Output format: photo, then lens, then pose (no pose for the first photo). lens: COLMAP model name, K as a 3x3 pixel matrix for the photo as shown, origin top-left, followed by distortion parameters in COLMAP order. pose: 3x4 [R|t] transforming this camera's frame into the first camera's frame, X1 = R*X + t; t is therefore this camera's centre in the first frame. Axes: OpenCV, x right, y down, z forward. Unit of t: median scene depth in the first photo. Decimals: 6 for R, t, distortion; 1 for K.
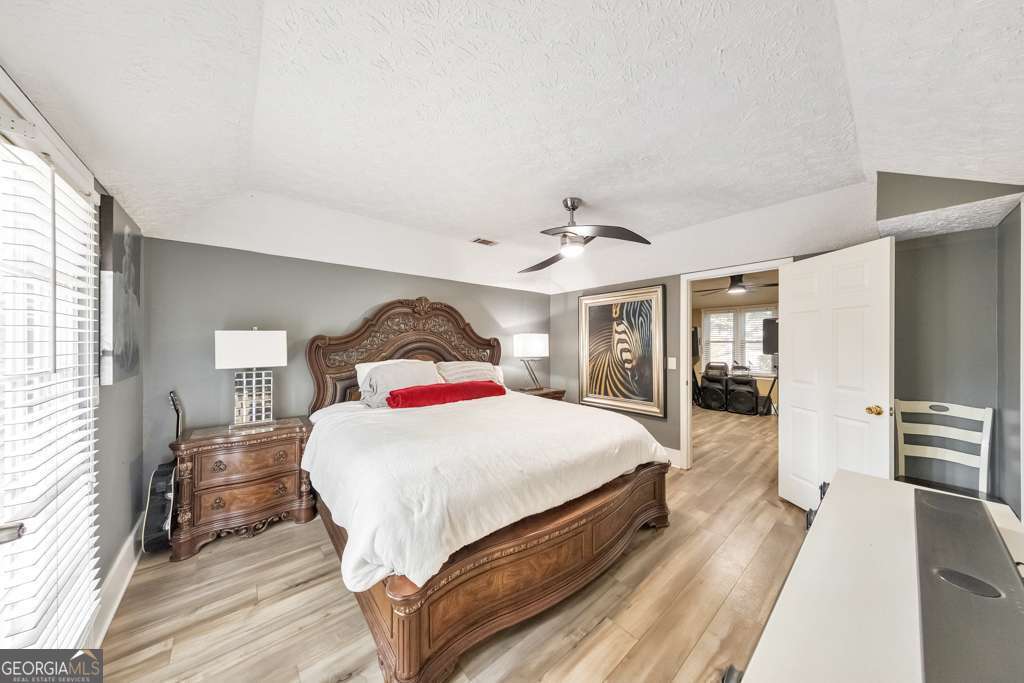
lens RADIAL K [[327.6, 0, 512.3], [0, 327.6, 344.9], [0, 0, 1]] dist [0.000479, 0.000041]
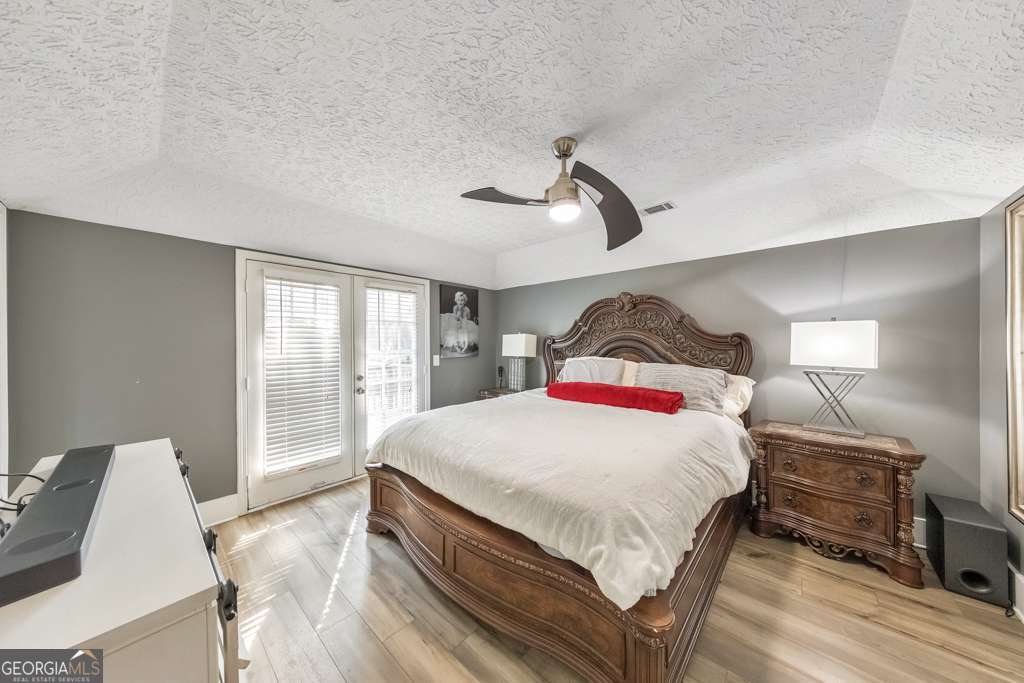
lens RADIAL K [[327.6, 0, 512.3], [0, 327.6, 344.9], [0, 0, 1]] dist [0.000479, 0.000041]
pose [[0.132968, 0.001219, -0.991120, 0.735565], [-0.003642, 0.999993, 0.000741, 0.006325], [0.991114, 0.003511, 0.132972, 0.655866]]
